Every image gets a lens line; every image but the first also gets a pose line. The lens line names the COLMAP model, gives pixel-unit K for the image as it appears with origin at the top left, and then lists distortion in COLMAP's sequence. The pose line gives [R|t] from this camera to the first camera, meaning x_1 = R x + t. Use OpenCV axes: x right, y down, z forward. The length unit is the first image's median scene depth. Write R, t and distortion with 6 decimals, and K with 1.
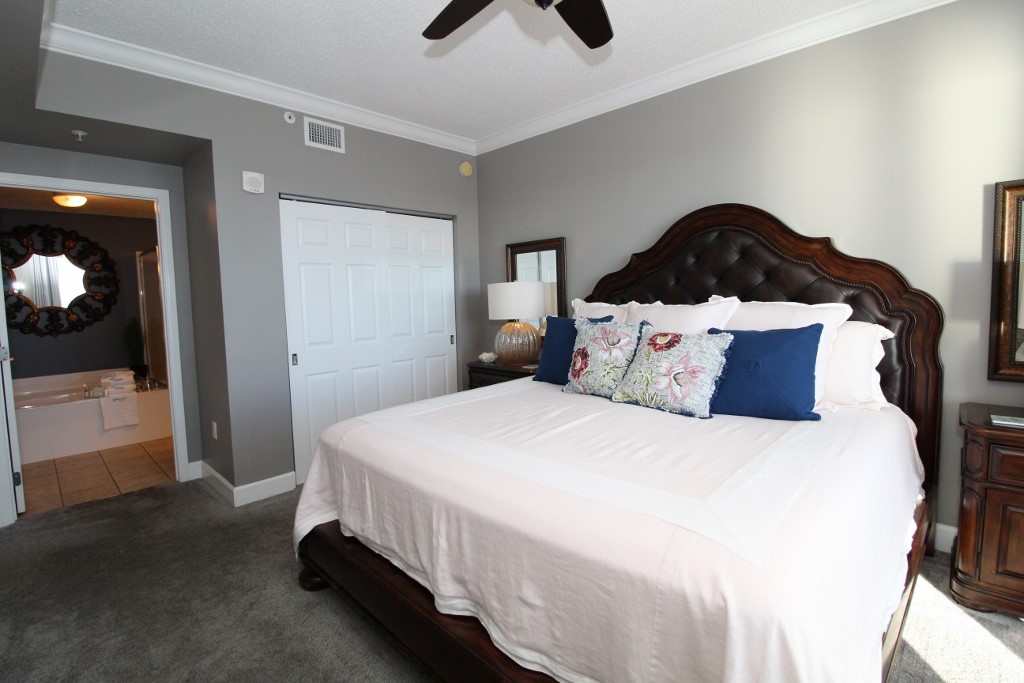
lens RADIAL K [[474.9, 0, 514.1], [0, 474.9, 327.5], [0, 0, 1]] dist [0.001261, -0.010055]
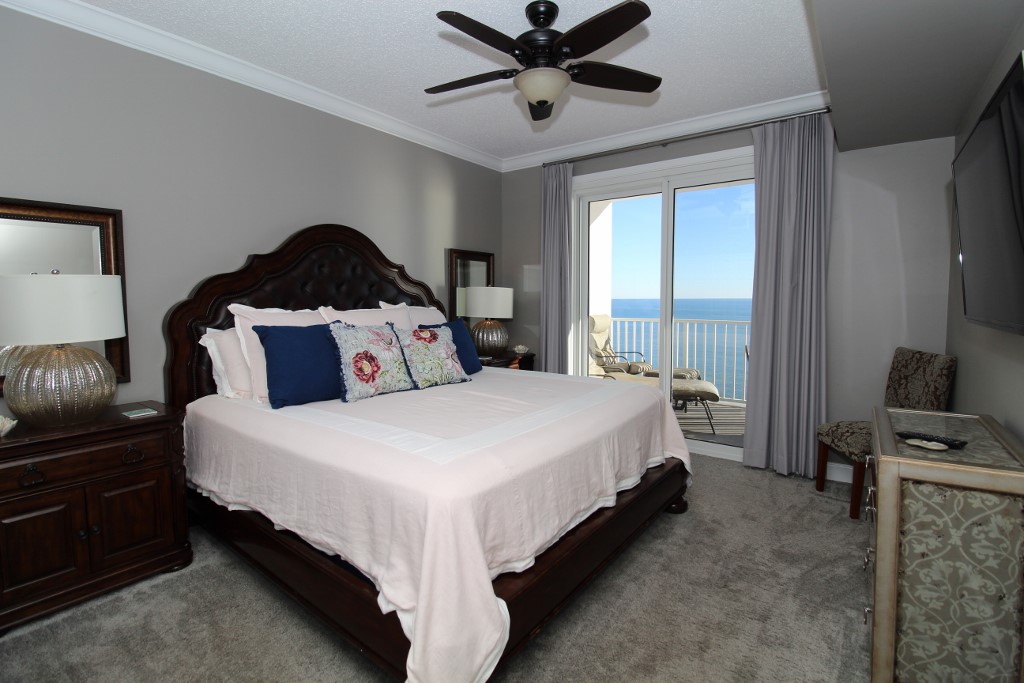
lens RADIAL K [[474.9, 0, 514.1], [0, 474.9, 327.5], [0, 0, 1]] dist [0.001261, -0.010055]
pose [[-0.121183, -0.039702, 0.991836, -1.004637], [0.071735, 0.996237, 0.048643, -0.038943], [-0.990035, 0.077044, -0.117879, 0.915174]]
